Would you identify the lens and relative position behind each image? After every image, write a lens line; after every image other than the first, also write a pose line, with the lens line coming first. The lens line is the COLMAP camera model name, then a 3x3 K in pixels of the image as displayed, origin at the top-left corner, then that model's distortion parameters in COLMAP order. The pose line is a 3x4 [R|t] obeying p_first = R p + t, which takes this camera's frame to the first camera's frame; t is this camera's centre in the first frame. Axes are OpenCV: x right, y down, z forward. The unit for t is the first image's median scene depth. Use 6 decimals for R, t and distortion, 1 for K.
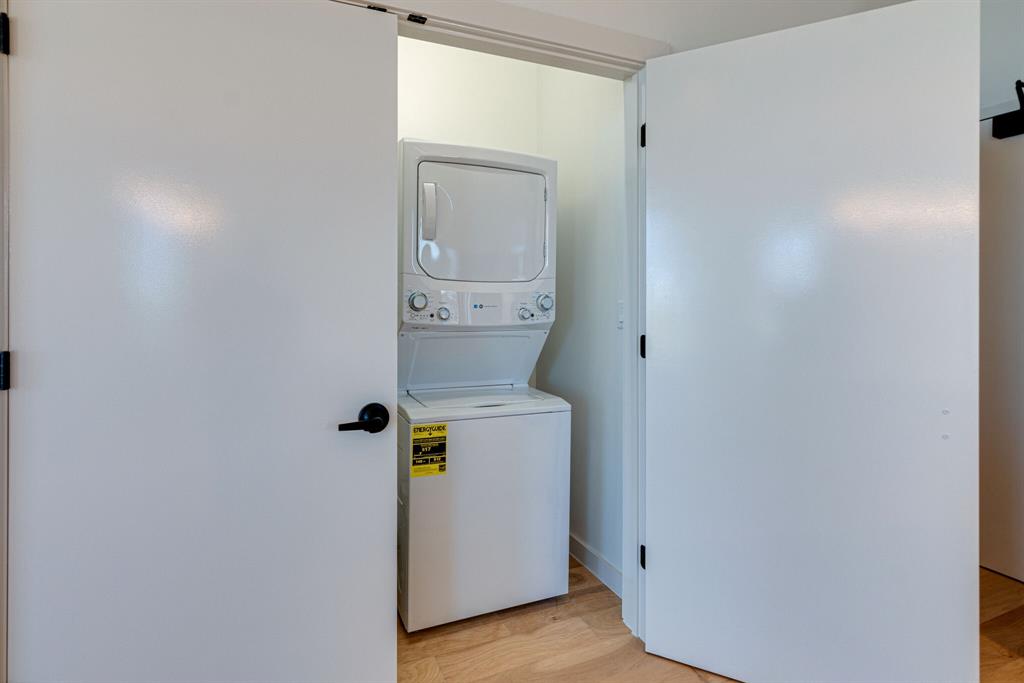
lens RADIAL K [[549.2, 0, 513.0], [0, 549.2, 322.7], [0, 0, 1]] dist [-0.005455, -0.000627]
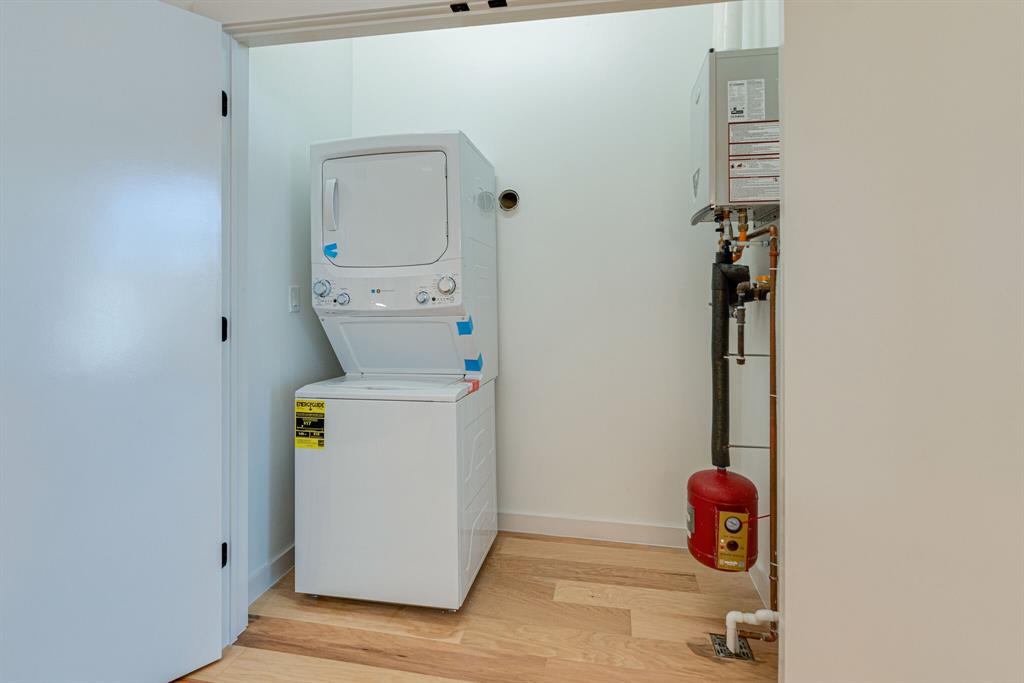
lens RADIAL K [[549.2, 0, 513.0], [0, 549.2, 322.7], [0, 0, 1]] dist [-0.005455, -0.000627]
pose [[0.808812, -0.015571, -0.587860, 0.792591], [-0.007359, 0.999303, -0.036595, 0.068579], [0.588021, 0.033925, 0.808134, 0.354090]]
